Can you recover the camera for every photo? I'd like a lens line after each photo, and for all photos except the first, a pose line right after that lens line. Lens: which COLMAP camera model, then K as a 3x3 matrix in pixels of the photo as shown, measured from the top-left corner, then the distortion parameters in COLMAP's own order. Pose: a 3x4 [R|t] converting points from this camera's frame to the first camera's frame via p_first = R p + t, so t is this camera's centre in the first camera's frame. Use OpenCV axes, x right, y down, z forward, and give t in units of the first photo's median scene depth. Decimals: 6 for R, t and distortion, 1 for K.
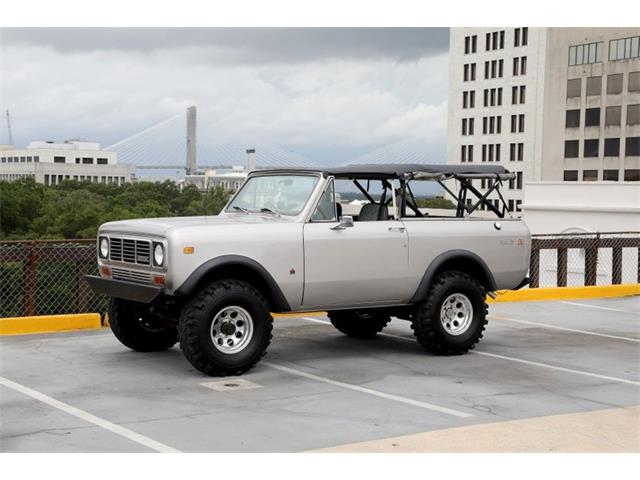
lens RADIAL K [[1096.3, 0, 324.6], [0, 1096.3, 243.3], [0, 0, 1]] dist [0.209466, 0.000000]
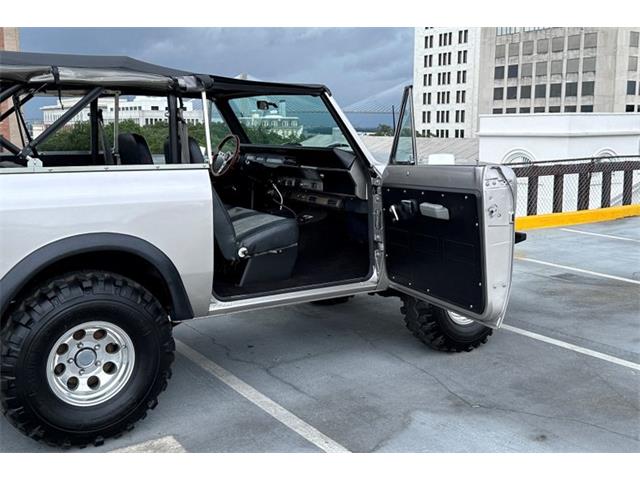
lens RADIAL K [[716.4, 0, 328.7], [0, 716.4, 229.5], [0, 0, 1]] dist [0.100960, 0.000000]
pose [[0.999836, -0.016792, -0.006772, 0.020571], [0.017358, 0.995366, 0.094581, -0.010841], [0.005152, -0.094683, 0.995494, 0.366828]]
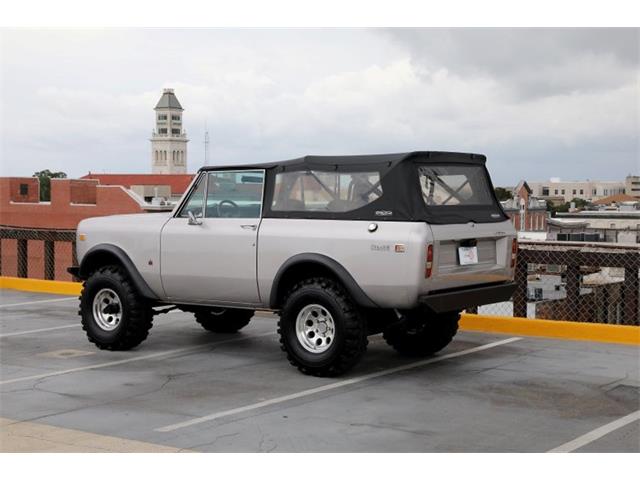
lens RADIAL K [[1121.5, 0, 317.6], [0, 1121.5, 239.0], [0, 0, 1]] dist [0.221174, 0.000000]
pose [[0.338552, 0.022974, -0.940667, 0.611060], [-0.049167, 0.998768, 0.006698, -0.007212], [0.939662, 0.043982, 0.339265, 0.453624]]
